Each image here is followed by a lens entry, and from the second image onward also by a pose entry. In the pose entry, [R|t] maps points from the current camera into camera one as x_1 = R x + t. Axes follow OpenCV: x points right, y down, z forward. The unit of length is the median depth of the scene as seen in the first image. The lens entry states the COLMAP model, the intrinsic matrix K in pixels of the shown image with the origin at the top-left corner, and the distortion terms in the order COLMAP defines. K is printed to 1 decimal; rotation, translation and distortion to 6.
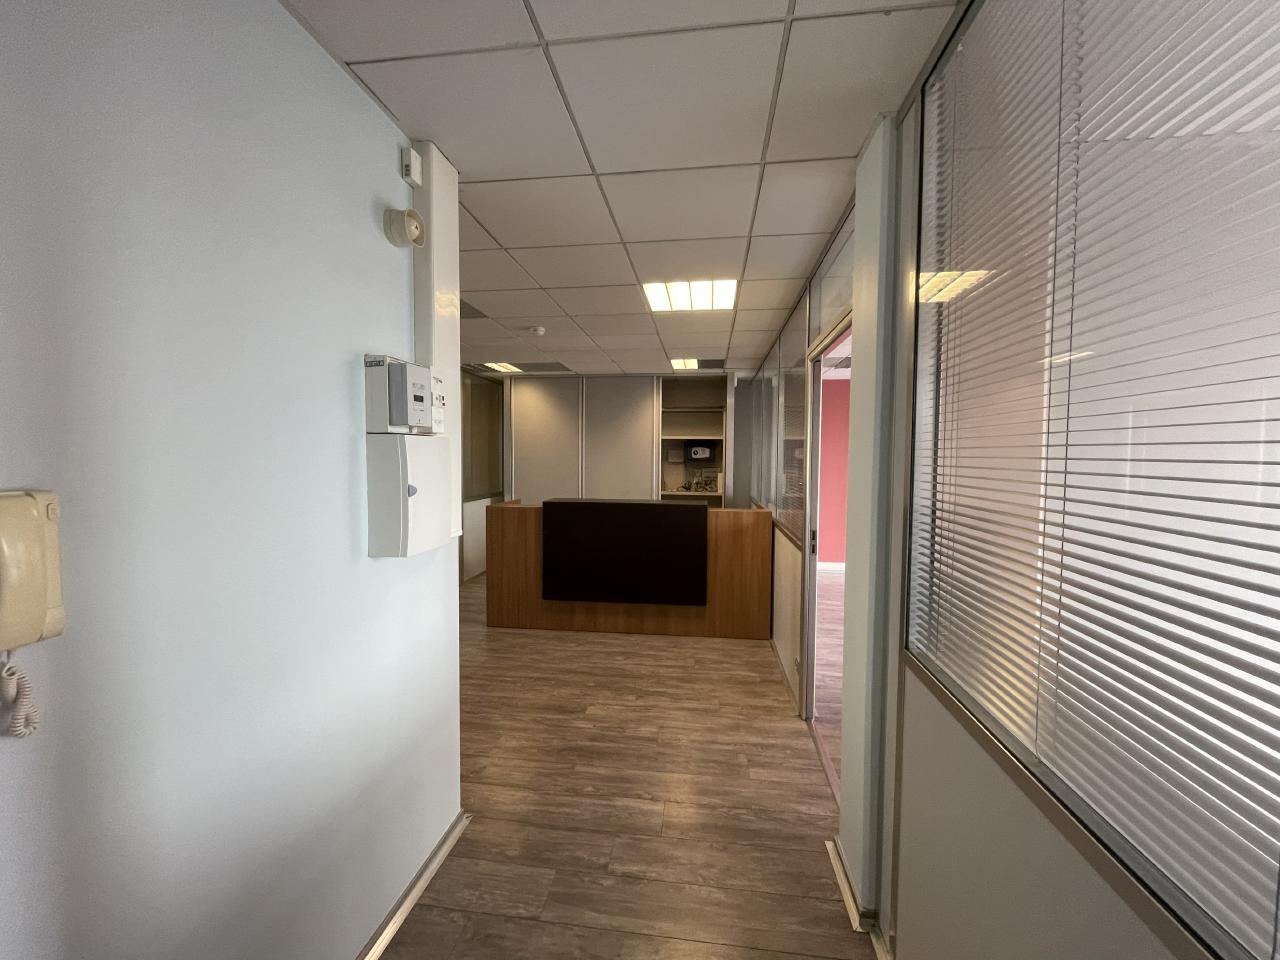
lens RADIAL K [[515.6, 0, 640.6], [0, 515.6, 479.8], [0, 0, 1]] dist [-0.003594, -0.000228]
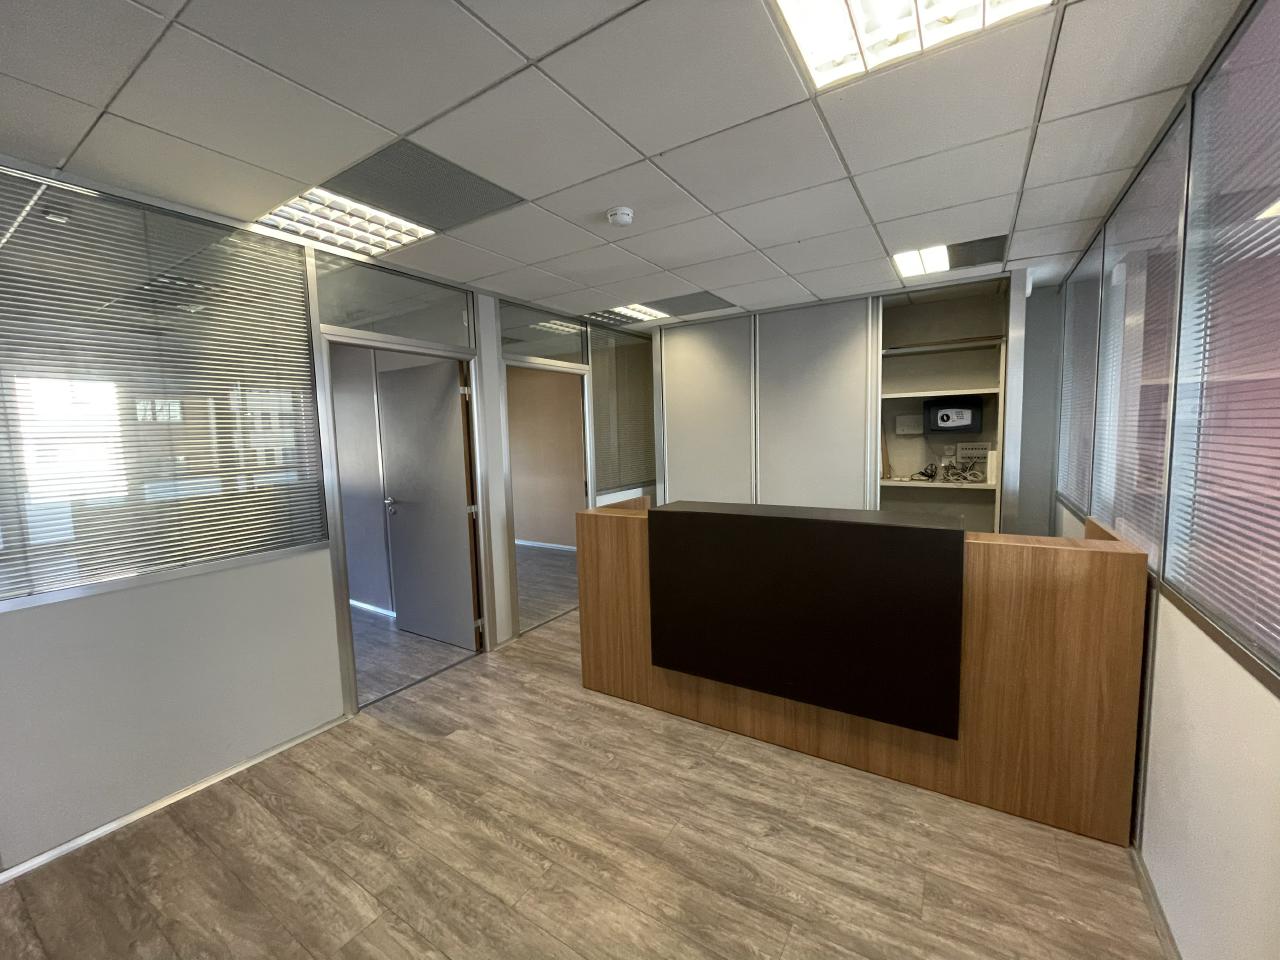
lens RADIAL K [[515.6, 0, 637.9], [0, 515.6, 478.0], [0, 0, 1]] dist [-0.003594, -0.000228]
pose [[0.903344, 0.005604, -0.428880, 0.053066], [0.015519, 0.998833, 0.045739, -0.019802], [0.428635, -0.047973, 0.902203, 0.383702]]
